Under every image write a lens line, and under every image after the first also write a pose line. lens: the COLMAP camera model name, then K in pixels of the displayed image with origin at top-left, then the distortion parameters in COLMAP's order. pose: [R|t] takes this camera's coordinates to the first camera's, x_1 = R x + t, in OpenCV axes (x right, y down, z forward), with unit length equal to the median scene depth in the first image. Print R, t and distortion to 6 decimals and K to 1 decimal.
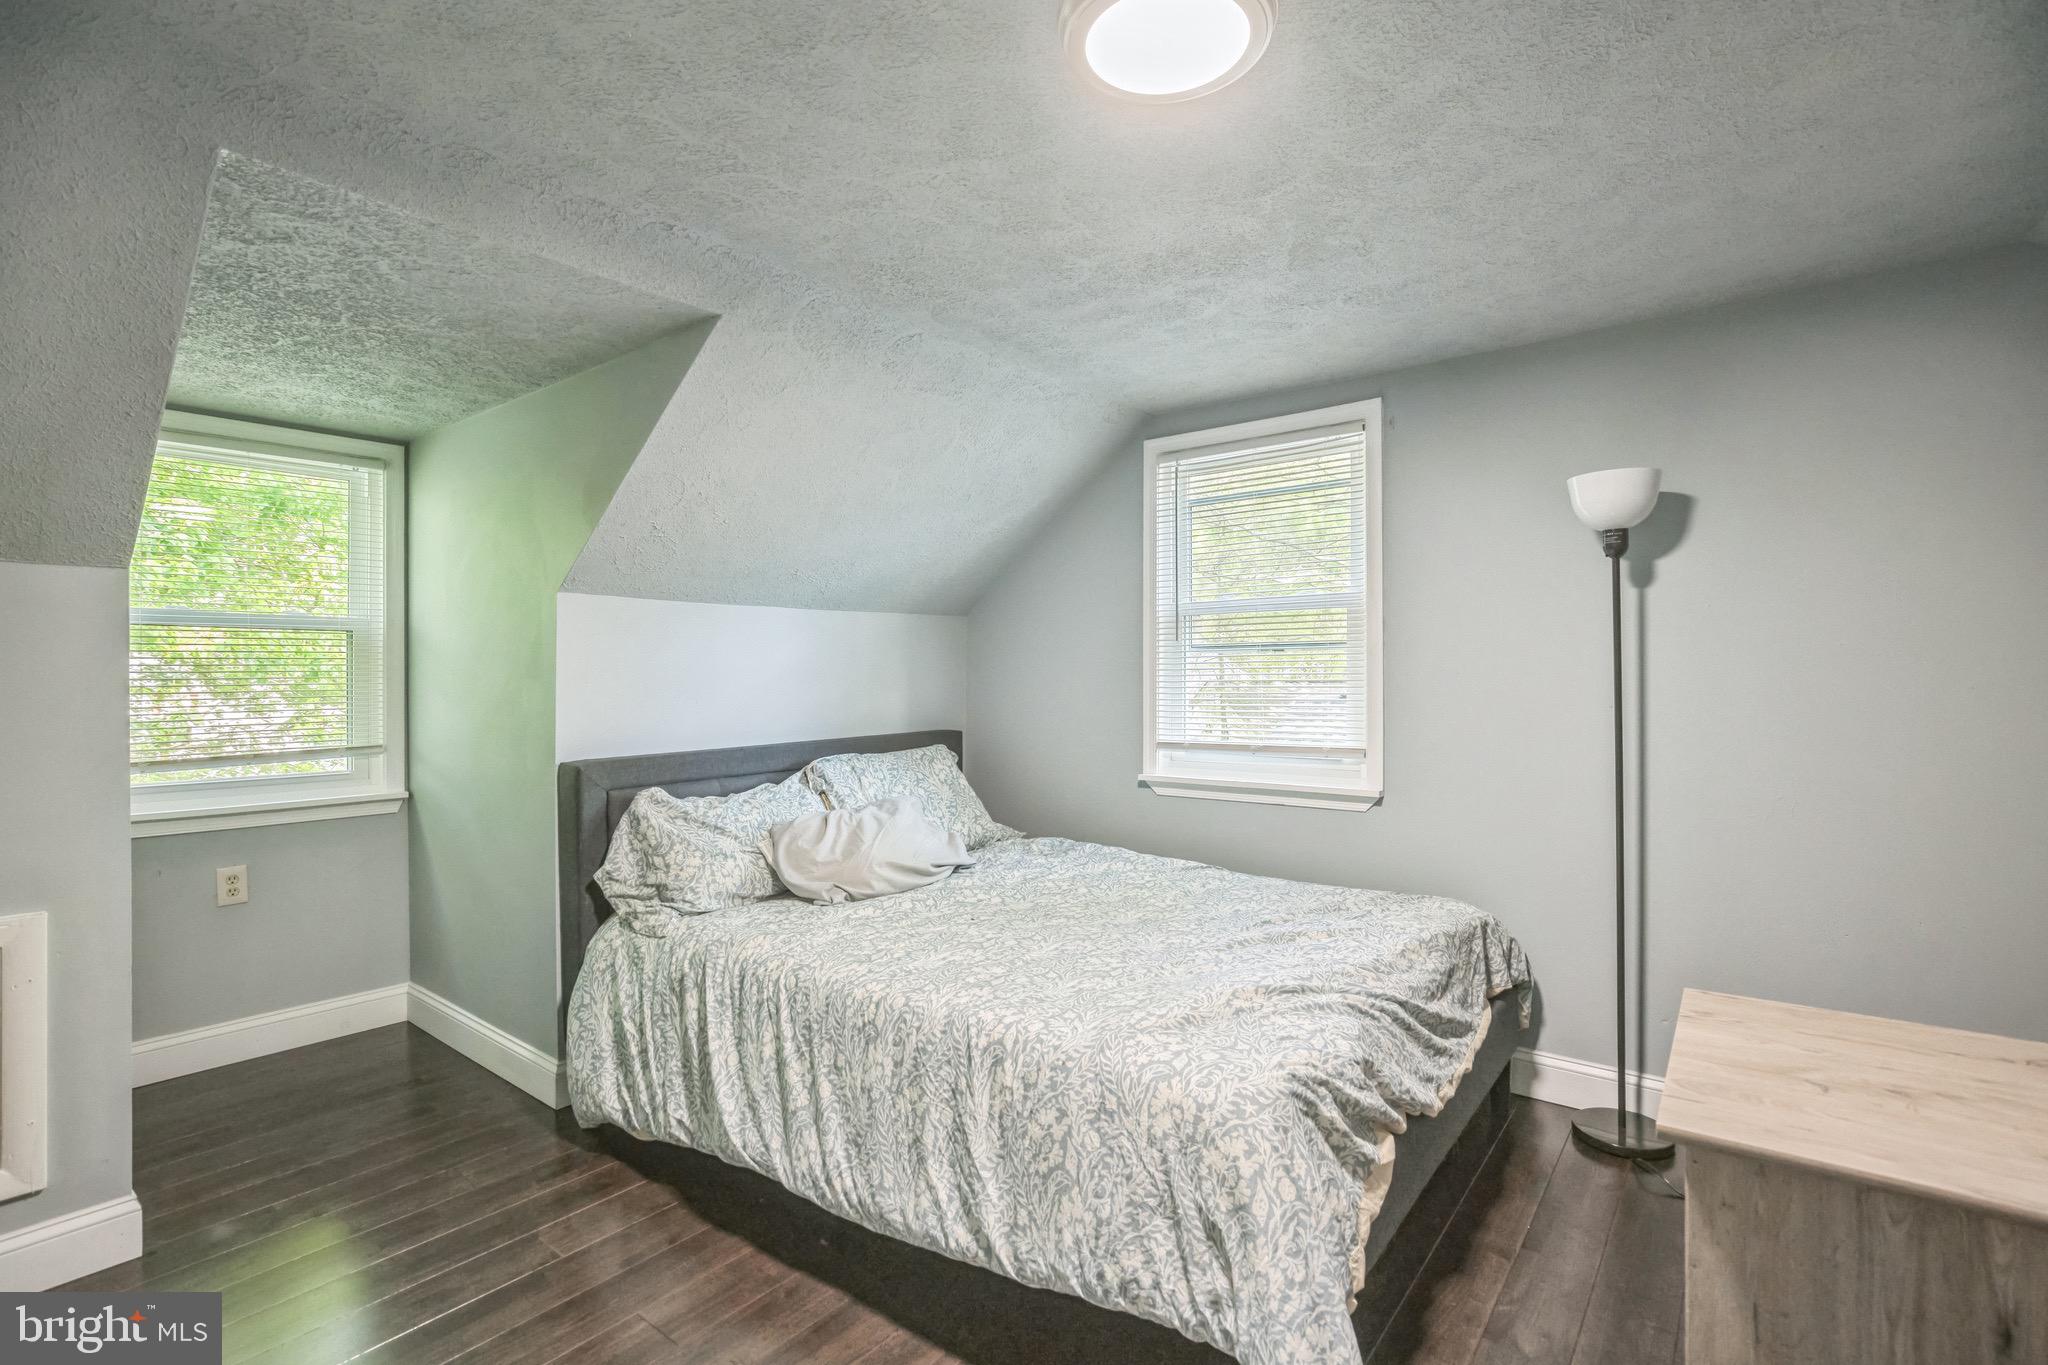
lens RADIAL K [[933.1, 0, 1023.3], [0, 933.1, 676.3], [0, 0, 1]] dist [-0.012793, 0.004924]
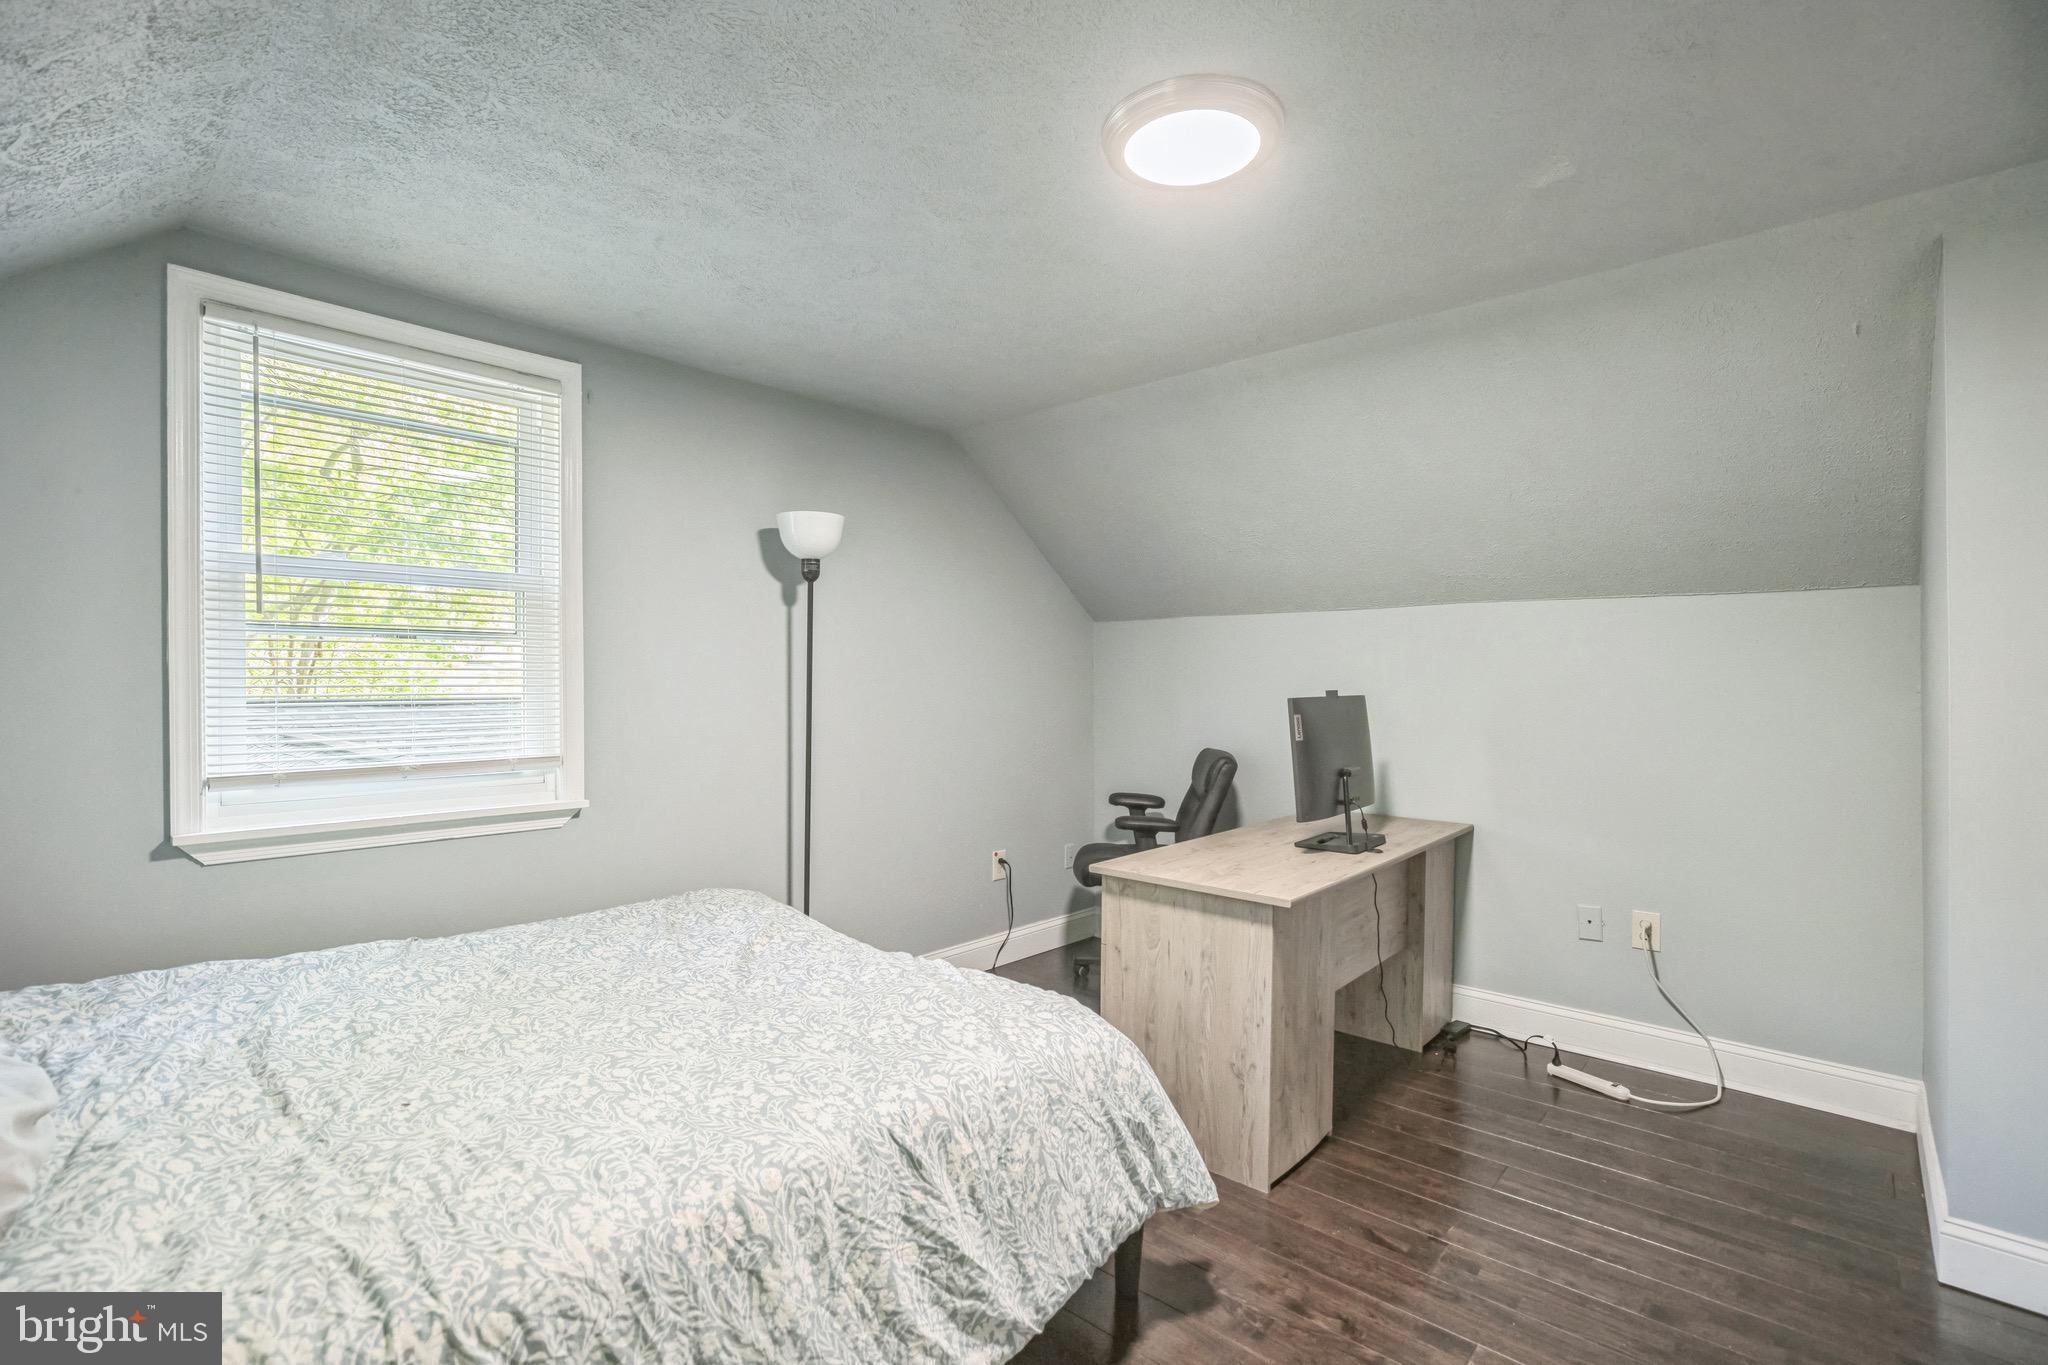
lens RADIAL K [[933.1, 0, 1021.7], [0, 933.1, 688.4], [0, 0, 1]] dist [-0.012793, 0.004924]
pose [[0.083776, -0.005005, 0.996472, -0.779722], [-0.005283, 0.999971, 0.005467, 0.011811], [-0.996471, -0.005723, 0.083747, 0.809196]]
